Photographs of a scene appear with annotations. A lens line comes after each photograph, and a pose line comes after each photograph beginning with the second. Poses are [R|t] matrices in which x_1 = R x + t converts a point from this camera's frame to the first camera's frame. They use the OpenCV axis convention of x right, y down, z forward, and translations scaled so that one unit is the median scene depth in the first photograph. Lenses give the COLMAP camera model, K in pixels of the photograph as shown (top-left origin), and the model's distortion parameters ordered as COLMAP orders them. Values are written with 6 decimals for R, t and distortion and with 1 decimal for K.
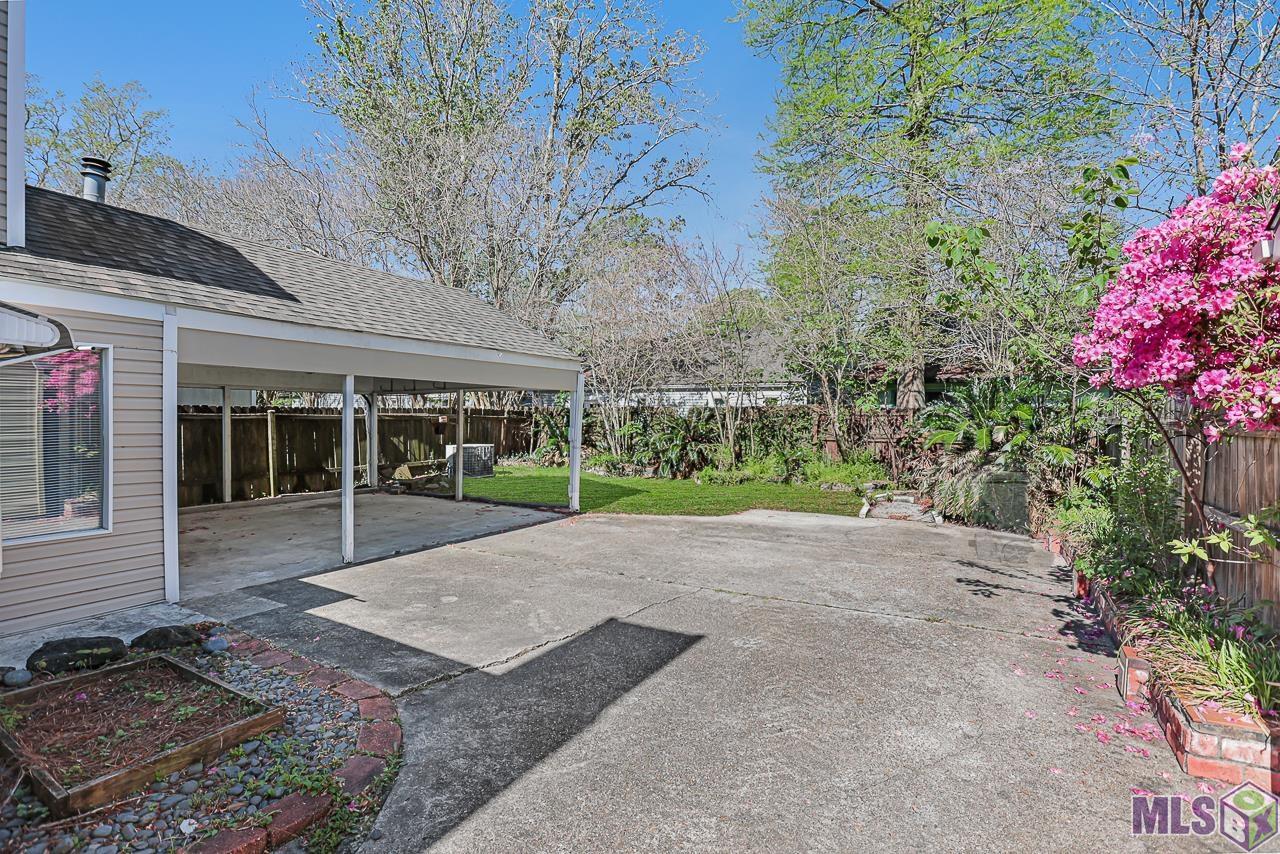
lens RADIAL K [[605.8, 0, 639.8], [0, 605.8, 426.3], [0, 0, 1]] dist [-0.037355, 0.007328]
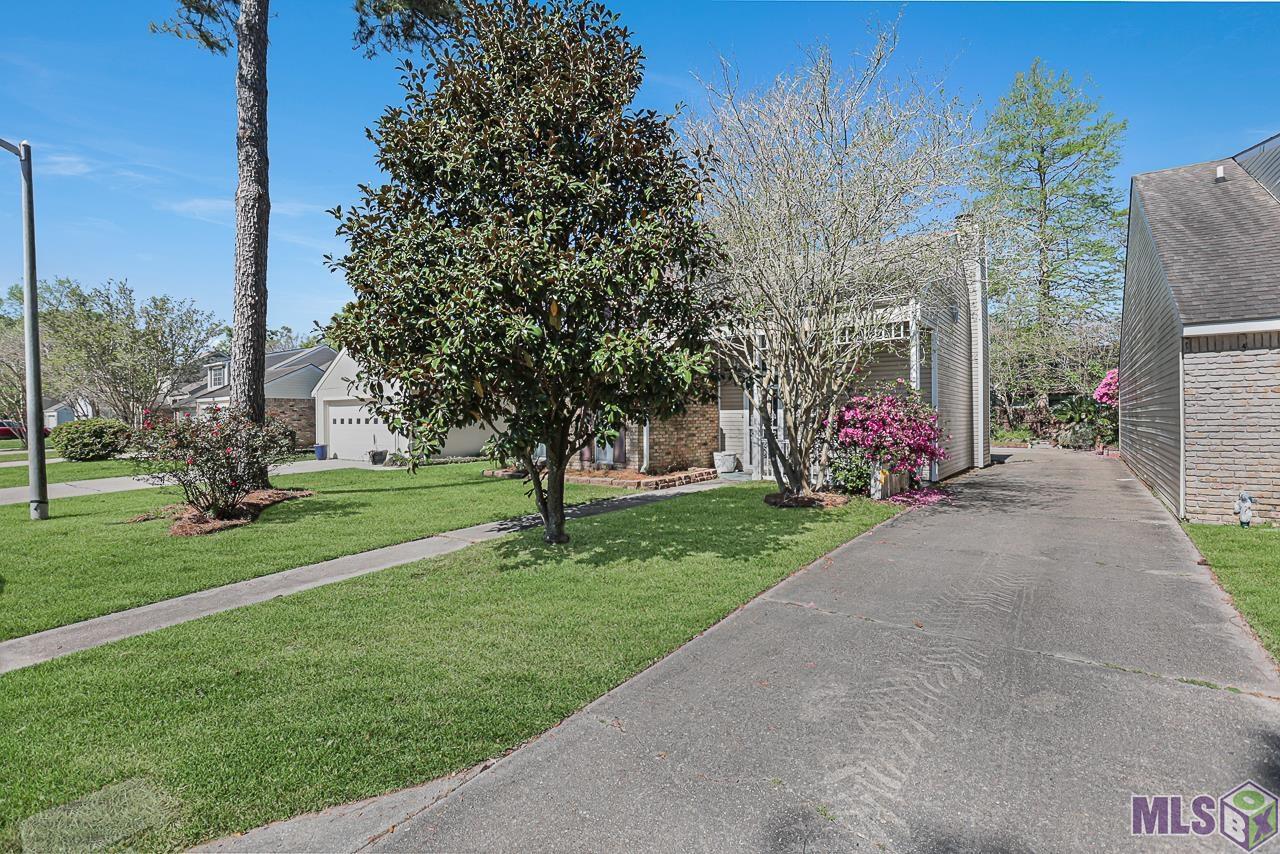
lens RADIAL K [[605.8, 0, 640.3], [0, 605.8, 426.9], [0, 0, 1]] dist [-0.037355, 0.007328]
pose [[0.994428, -0.005575, -0.105272, -0.832725], [0.004574, 0.999942, -0.009749, 0.058354], [0.105320, 0.009213, 0.994396, -1.416154]]
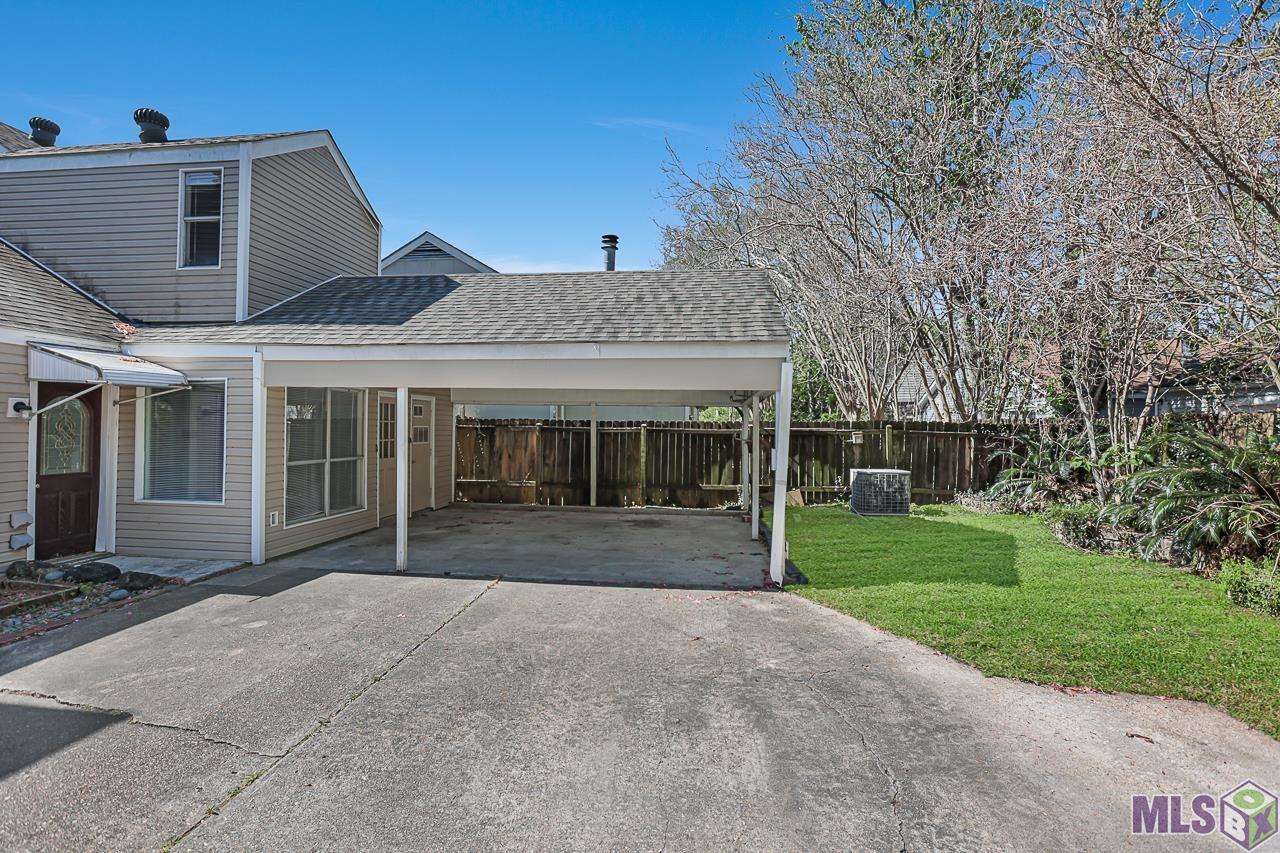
lens RADIAL K [[605.8, 0, 637.6], [0, 605.8, 419.5], [0, 0, 1]] dist [-0.037355, 0.007328]
pose [[0.403371, -0.016728, -0.914884, 0.653288], [-0.023160, 0.999326, -0.028483, -0.008819], [0.914743, 0.032678, 0.402712, 1.015865]]
